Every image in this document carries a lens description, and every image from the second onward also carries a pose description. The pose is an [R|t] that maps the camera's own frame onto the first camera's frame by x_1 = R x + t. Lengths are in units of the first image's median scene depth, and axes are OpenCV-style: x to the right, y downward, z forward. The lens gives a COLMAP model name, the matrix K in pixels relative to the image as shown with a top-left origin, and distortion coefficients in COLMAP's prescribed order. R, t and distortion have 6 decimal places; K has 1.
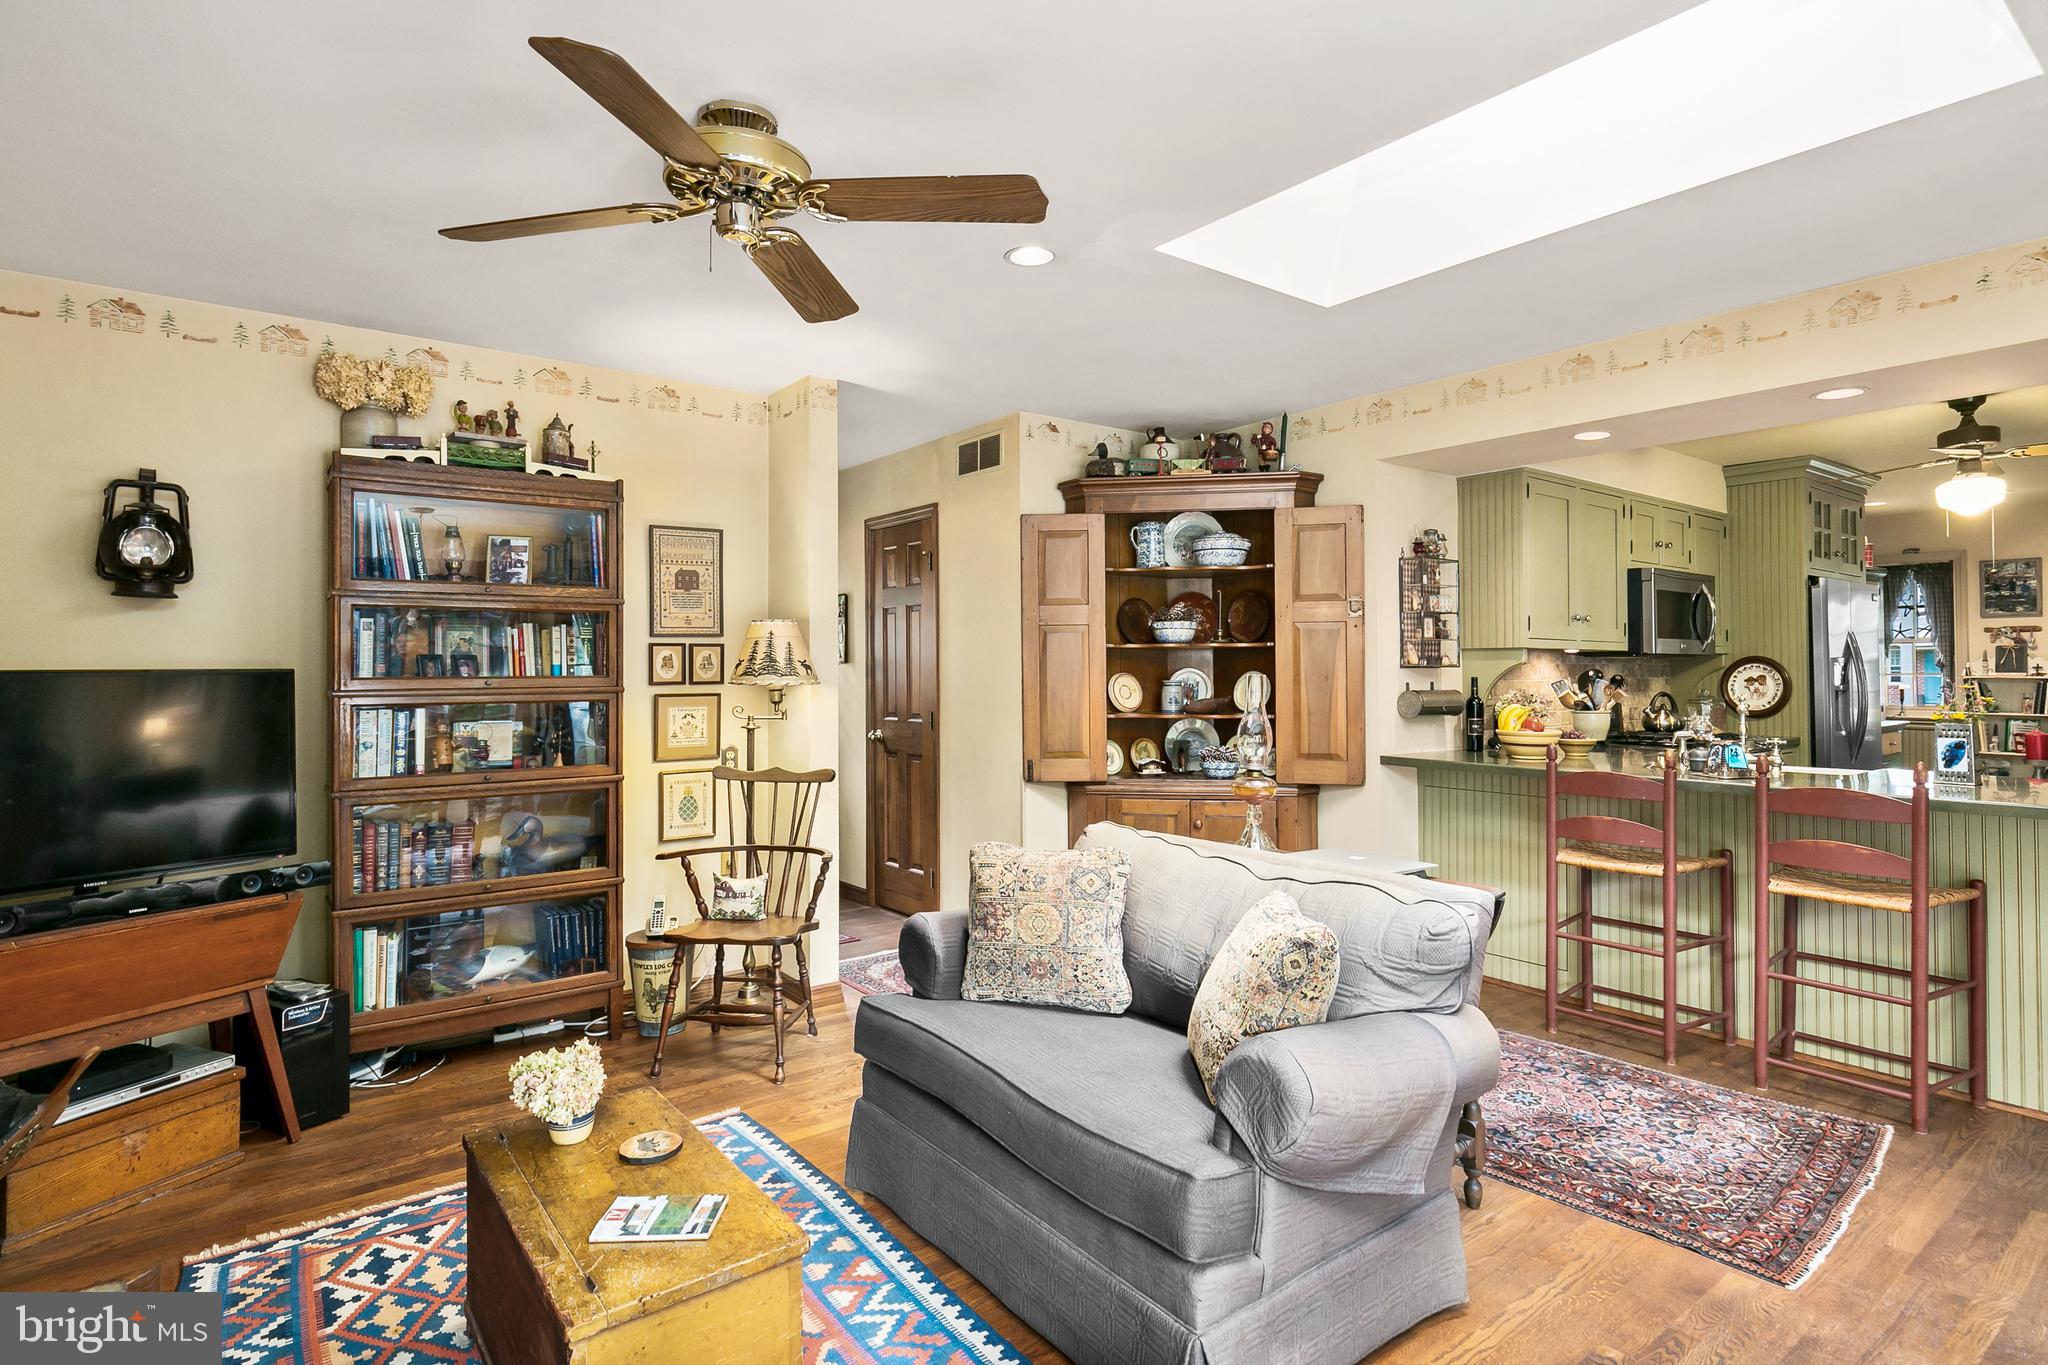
lens RADIAL K [[1058.7, 0, 1031.7], [0, 1058.7, 659.5], [0, 0, 1]] dist [-0.003199, 0.000233]
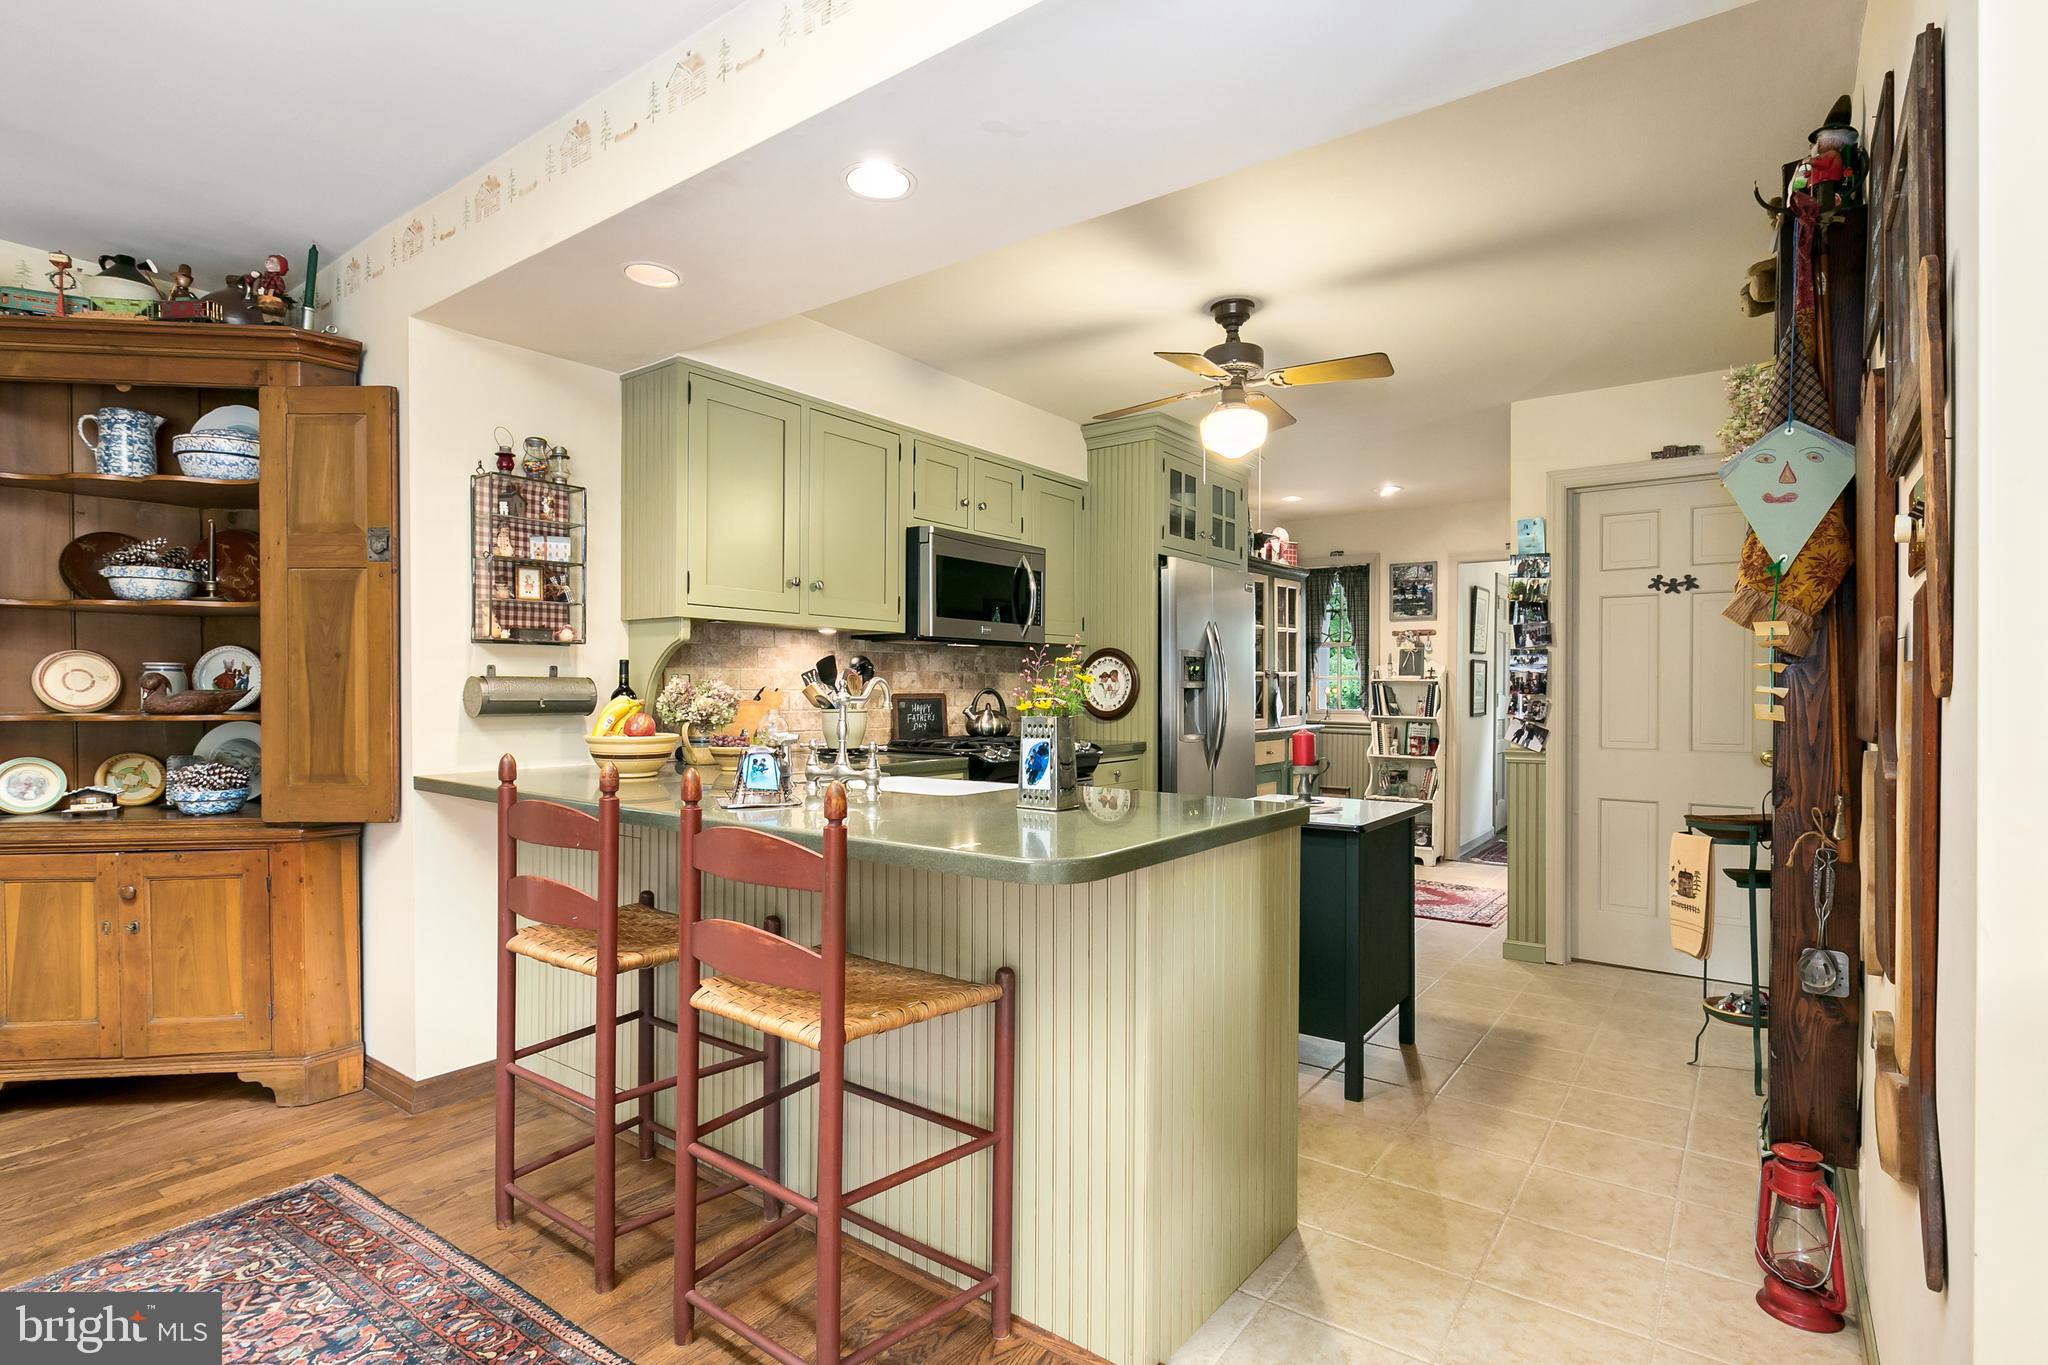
lens RADIAL K [[1000.9, 0, 1024.8], [0, 1000.9, 690.8], [0, 0, 1]] dist [-0.001499, -0.000426]
pose [[0.961794, 0.004117, 0.273743, 0.532986], [-0.007894, 0.999888, 0.012698, 0.028977], [-0.273660, -0.014373, 0.961719, 0.318724]]
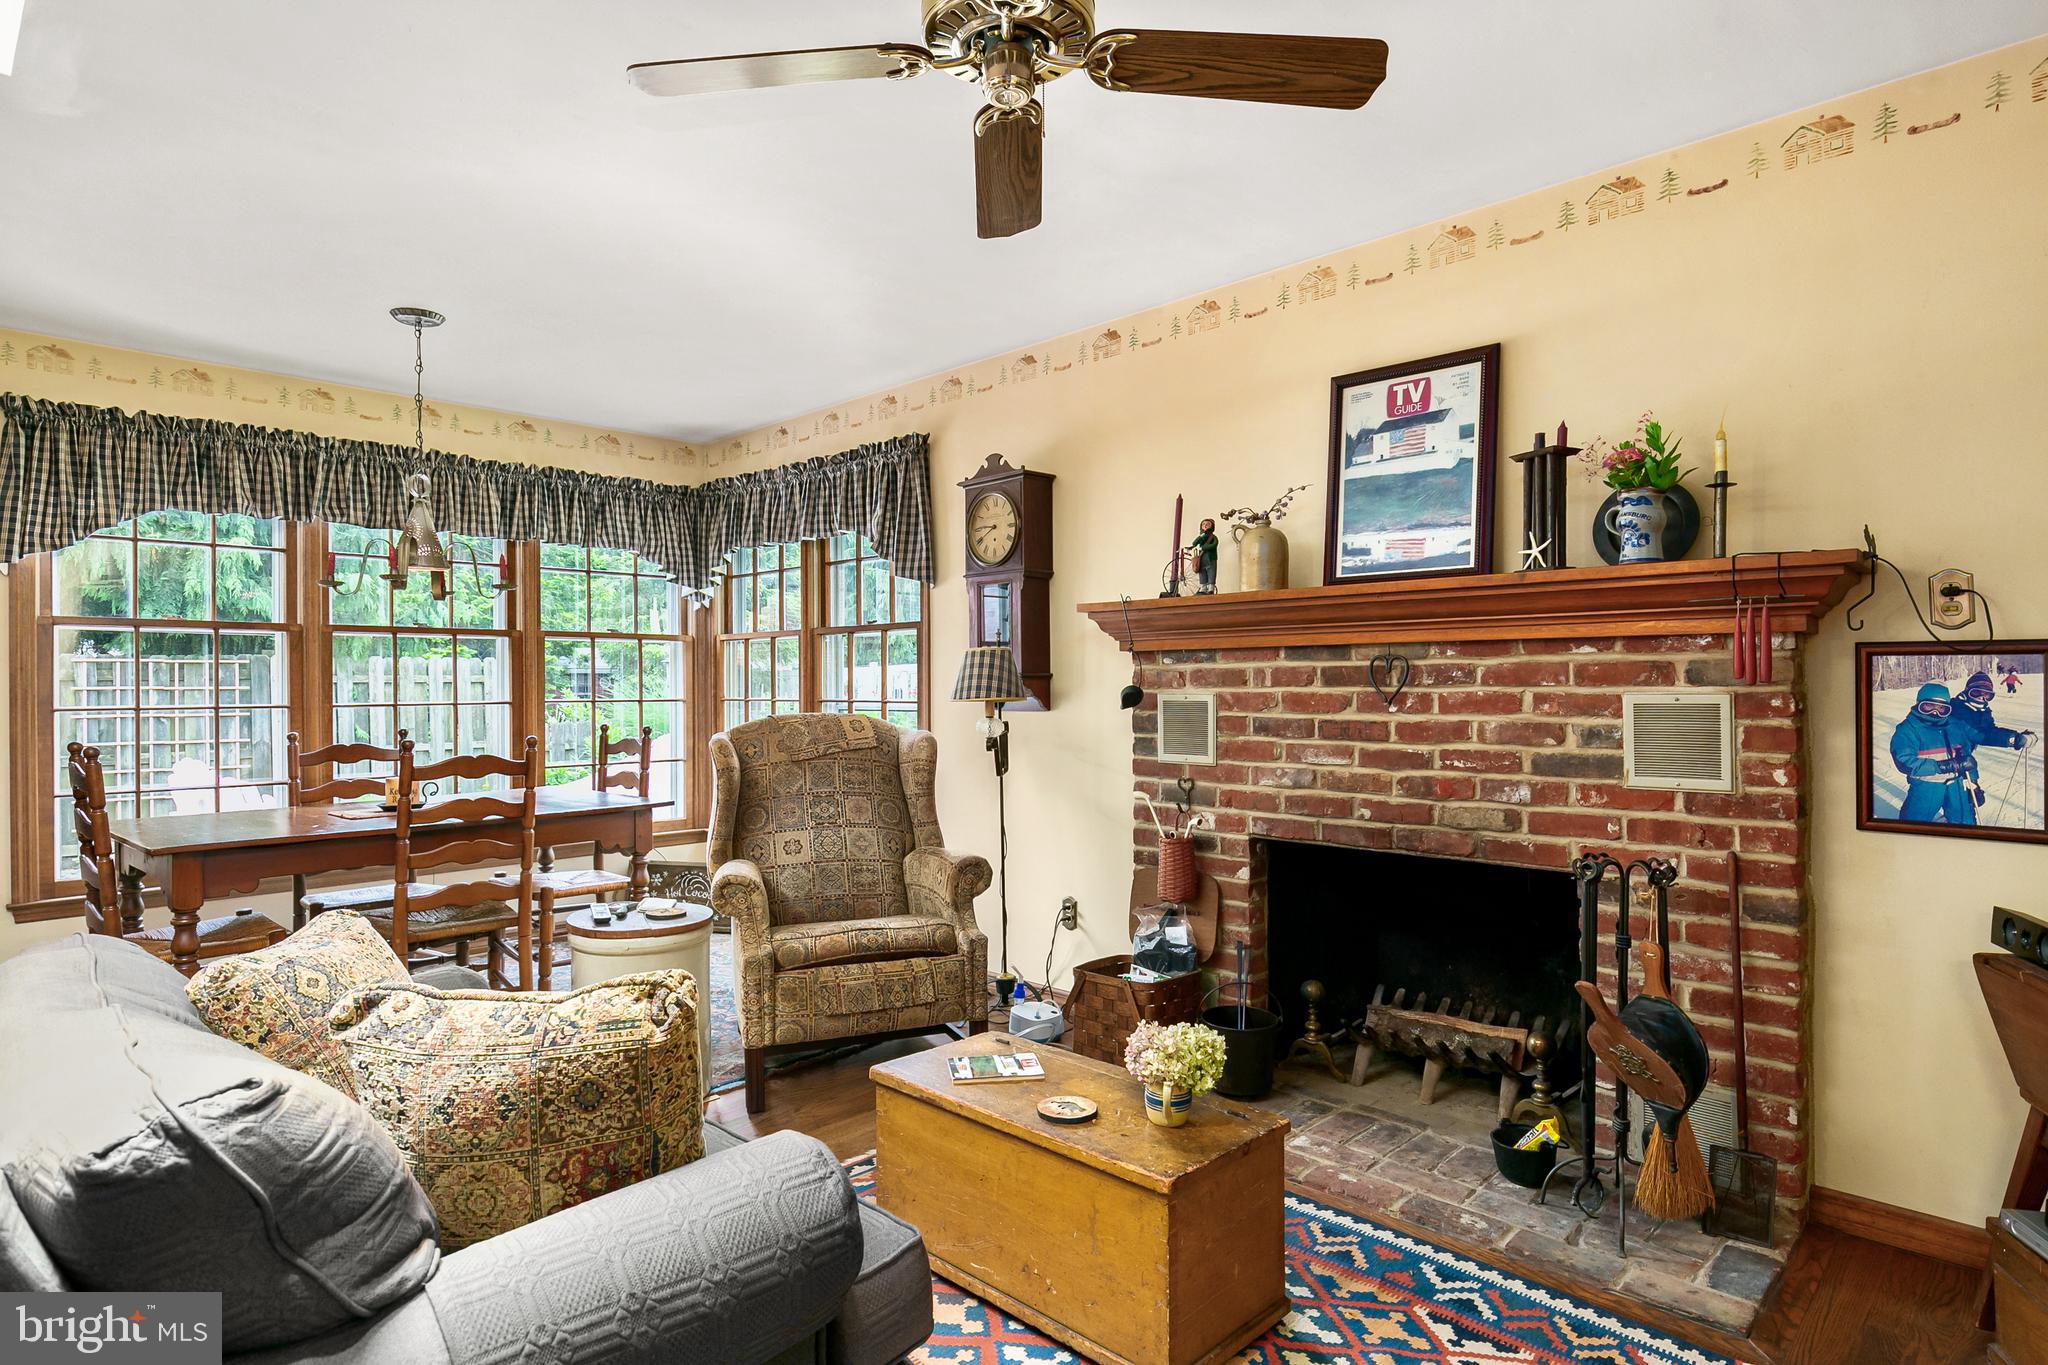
lens RADIAL K [[1105.6, 0, 1024.0], [0, 1105.6, 682.5], [0, 0, 1]] dist [-0.000291, 0.001059]
pose [[-0.990403, 0.008242, -0.137962, -0.084047], [0.009847, 0.999892, -0.010954, 0.034921], [0.137857, -0.012208, -0.990377, 0.932490]]
